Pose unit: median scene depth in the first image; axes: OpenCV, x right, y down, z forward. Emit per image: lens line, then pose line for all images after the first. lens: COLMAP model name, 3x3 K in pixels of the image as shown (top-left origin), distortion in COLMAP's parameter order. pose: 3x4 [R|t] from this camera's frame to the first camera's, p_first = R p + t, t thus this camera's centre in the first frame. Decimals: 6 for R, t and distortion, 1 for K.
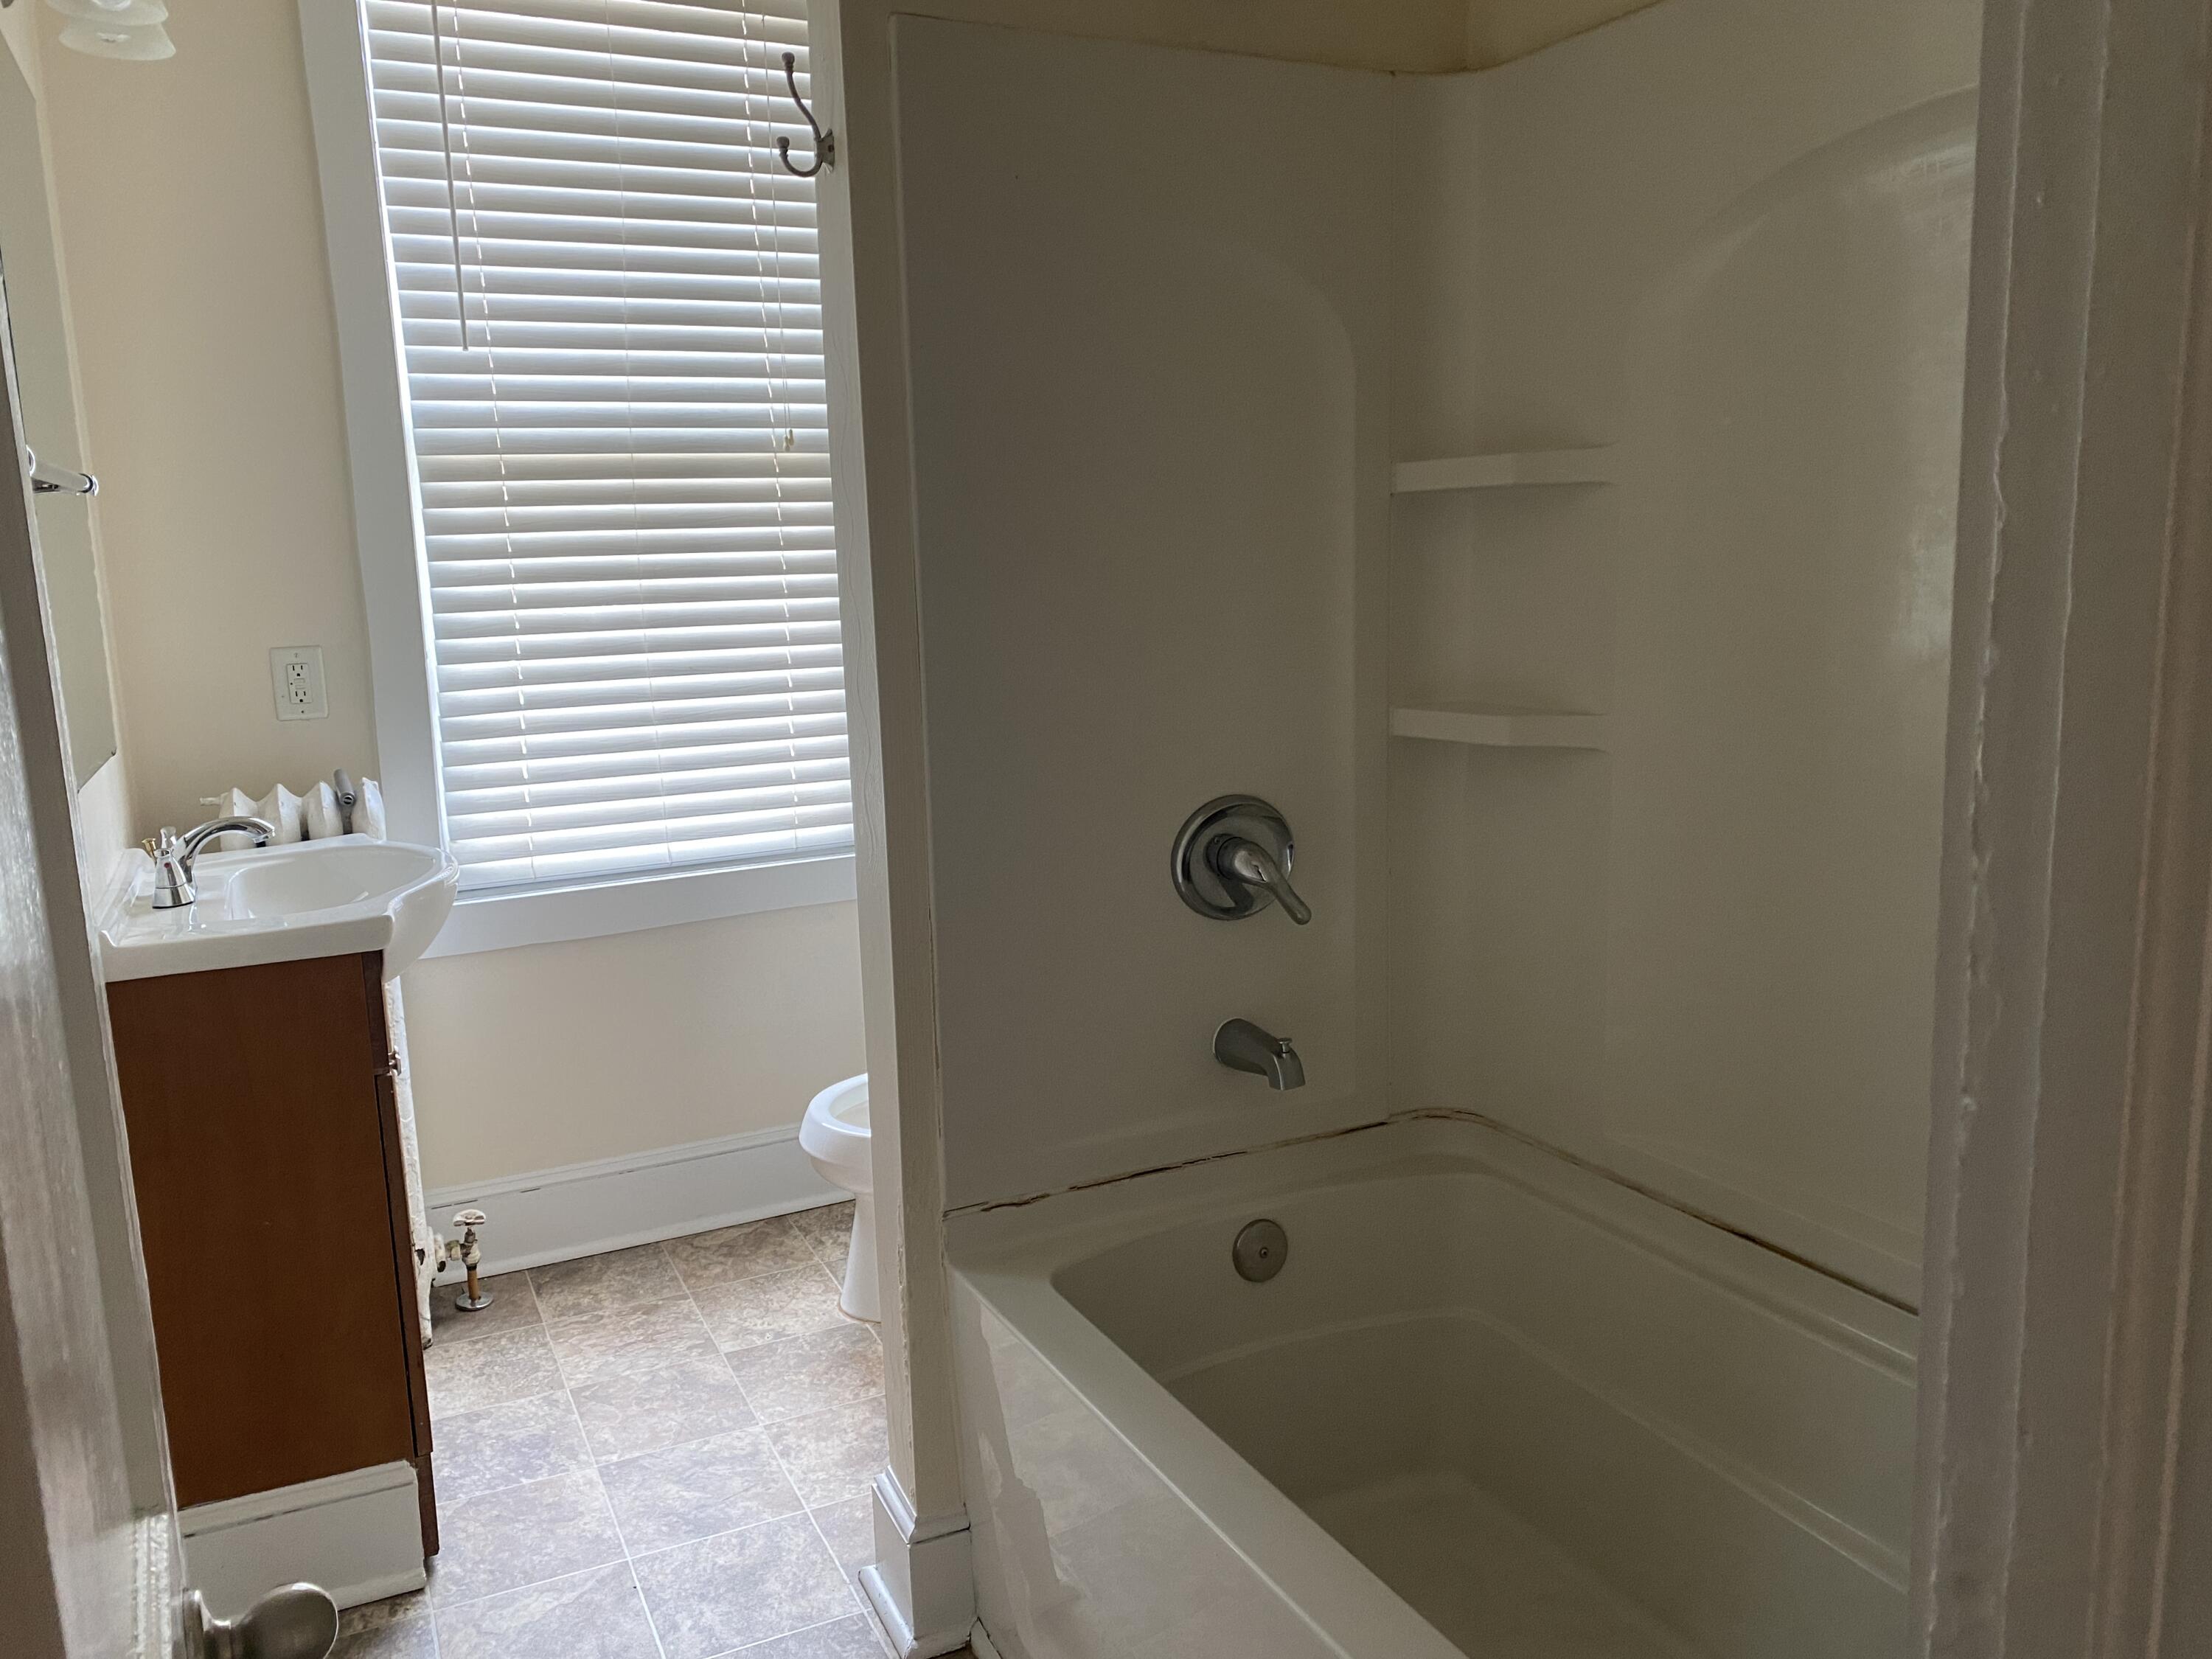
lens RADIAL K [[1601.2, 0, 1106.0], [0, 1601.2, 829.5], [0, 0, 1]] dist [0.008314, -0.055435]
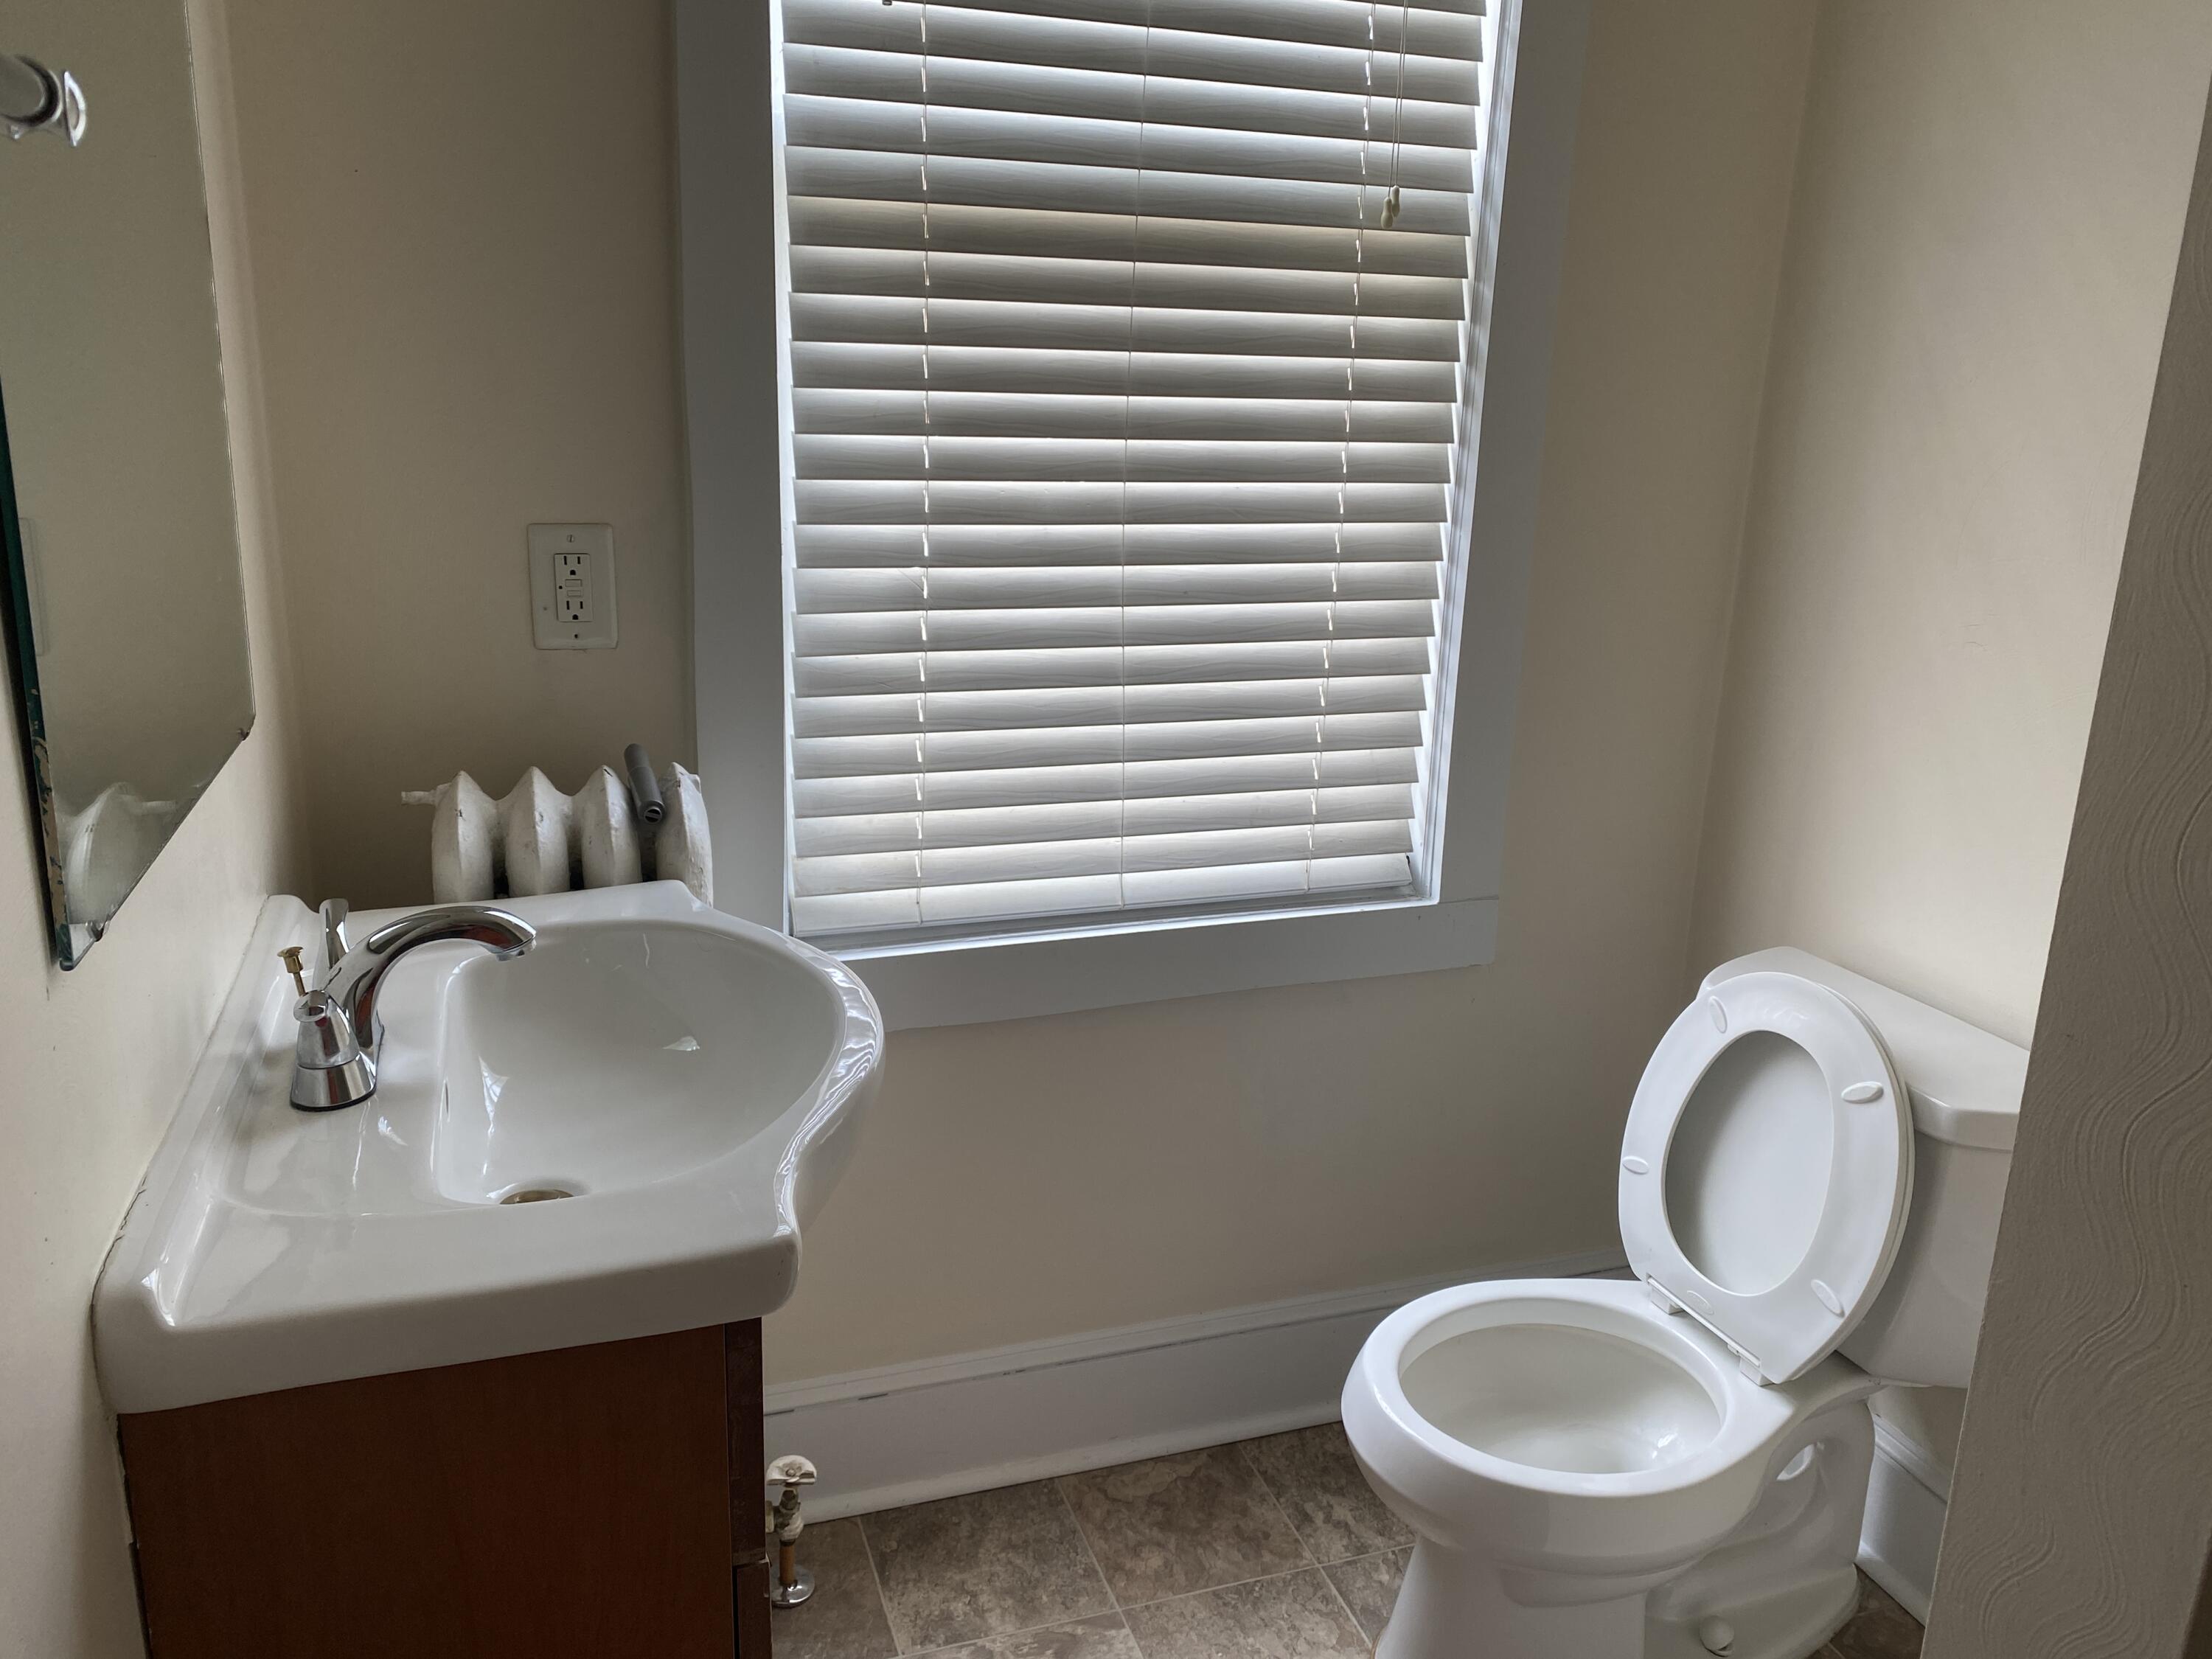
lens RADIAL K [[1640.2, 0, 1106.0], [0, 1640.2, 829.5], [0, 0, 1]] dist [0.078323, -0.261919]
pose [[0.988967, 0.092272, -0.115889, -0.224834], [-0.081005, 0.991841, 0.098439, -0.075558], [0.124027, -0.087965, 0.988372, 0.403833]]
